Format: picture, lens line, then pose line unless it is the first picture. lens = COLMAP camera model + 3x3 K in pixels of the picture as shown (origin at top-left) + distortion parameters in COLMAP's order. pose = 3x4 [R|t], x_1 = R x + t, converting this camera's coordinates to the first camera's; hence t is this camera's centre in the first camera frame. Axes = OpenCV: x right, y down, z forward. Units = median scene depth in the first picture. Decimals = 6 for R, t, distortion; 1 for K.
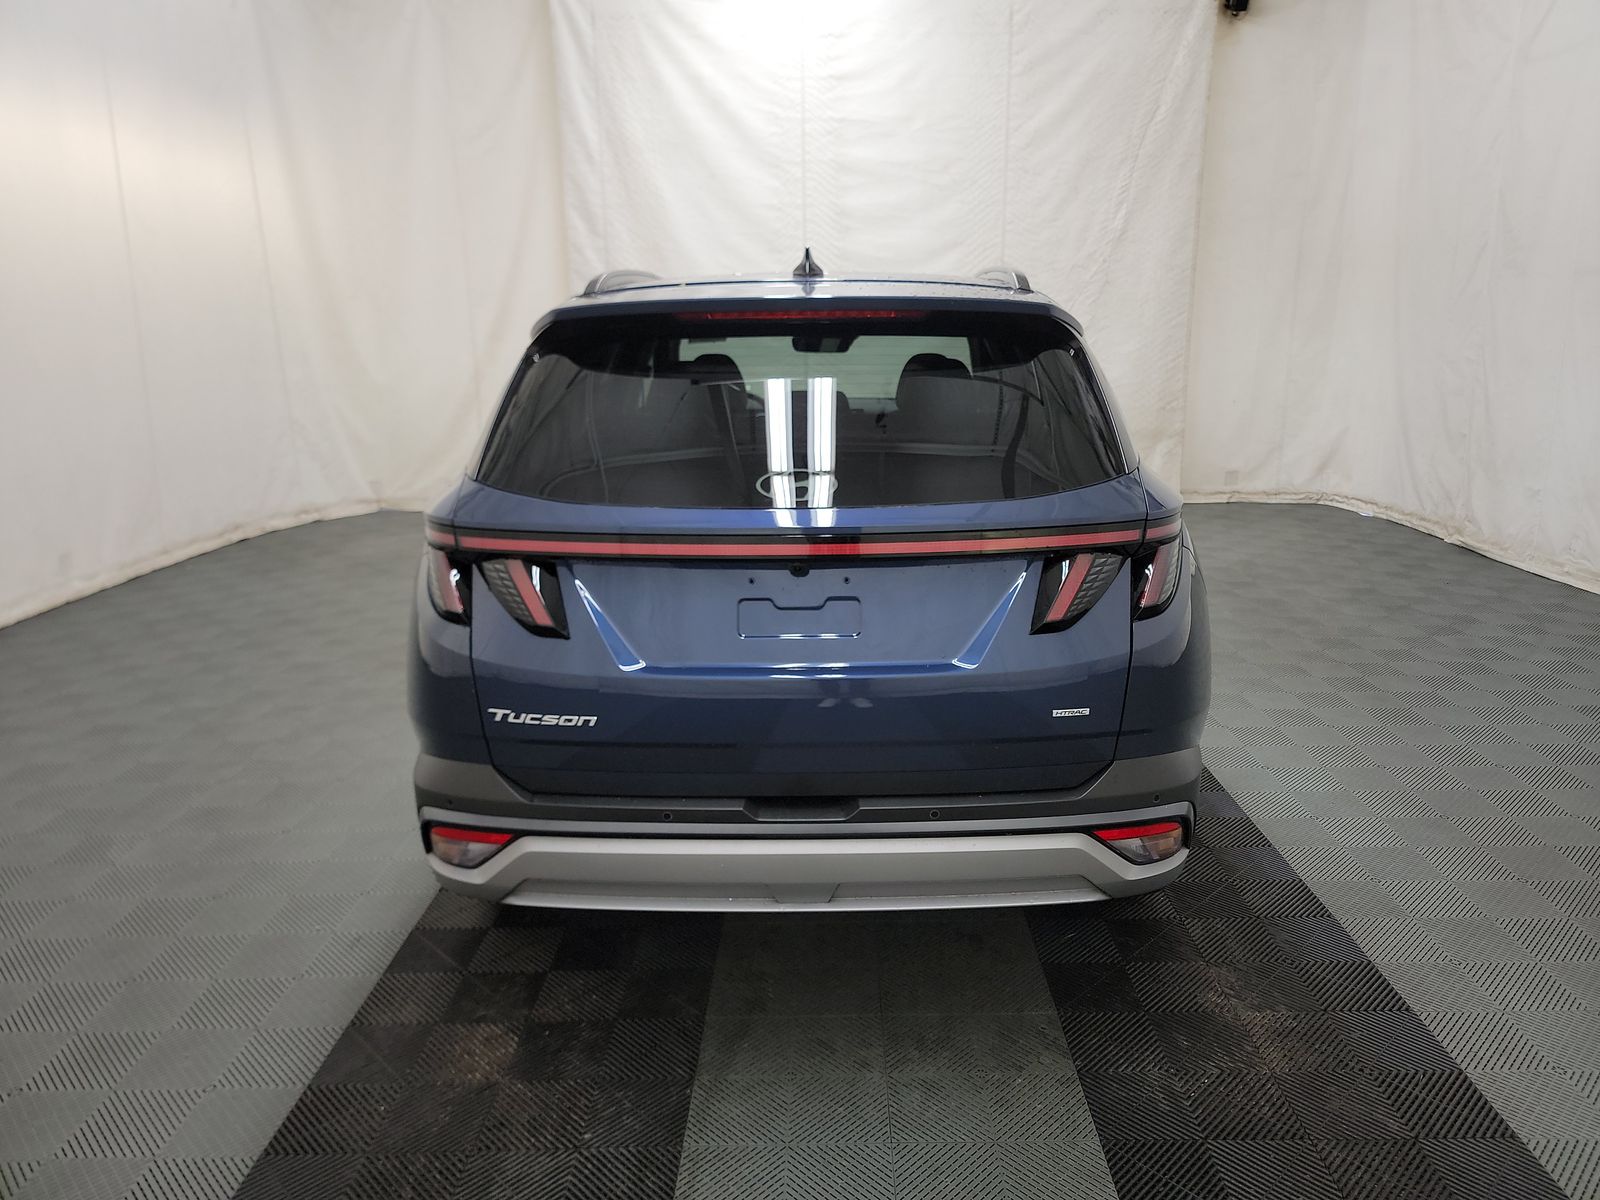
lens RADIAL K [[1135.8, 0, 844.8], [0, 1135.8, 594.9], [0, 0, 1]] dist [0.048818, -0.042619]
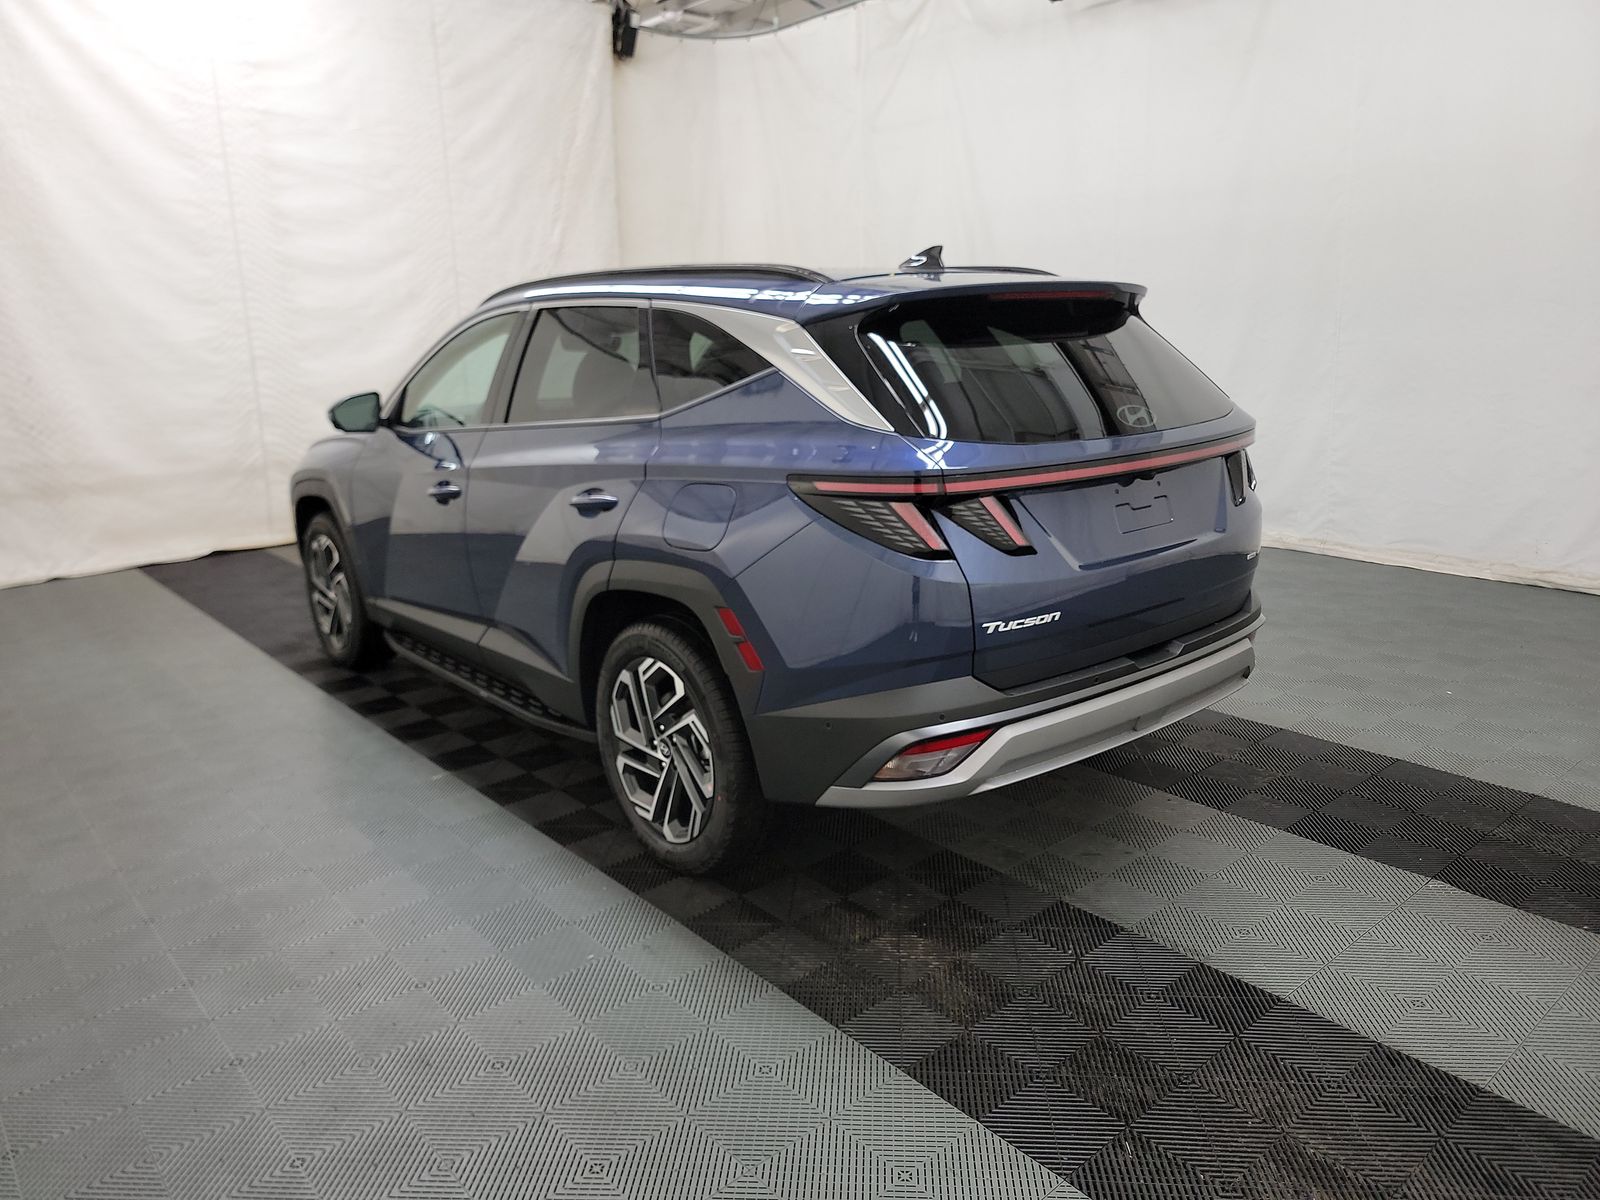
lens RADIAL K [[1135.8, 0, 809.9], [0, 1135.8, 600.7], [0, 0, 1]] dist [0.048818, -0.042619]
pose [[0.755135, -0.165036, 0.634456, -0.319706], [0.174015, 0.983537, 0.048727, -0.003712], [-0.632053, 0.073610, 0.771422, 0.053033]]
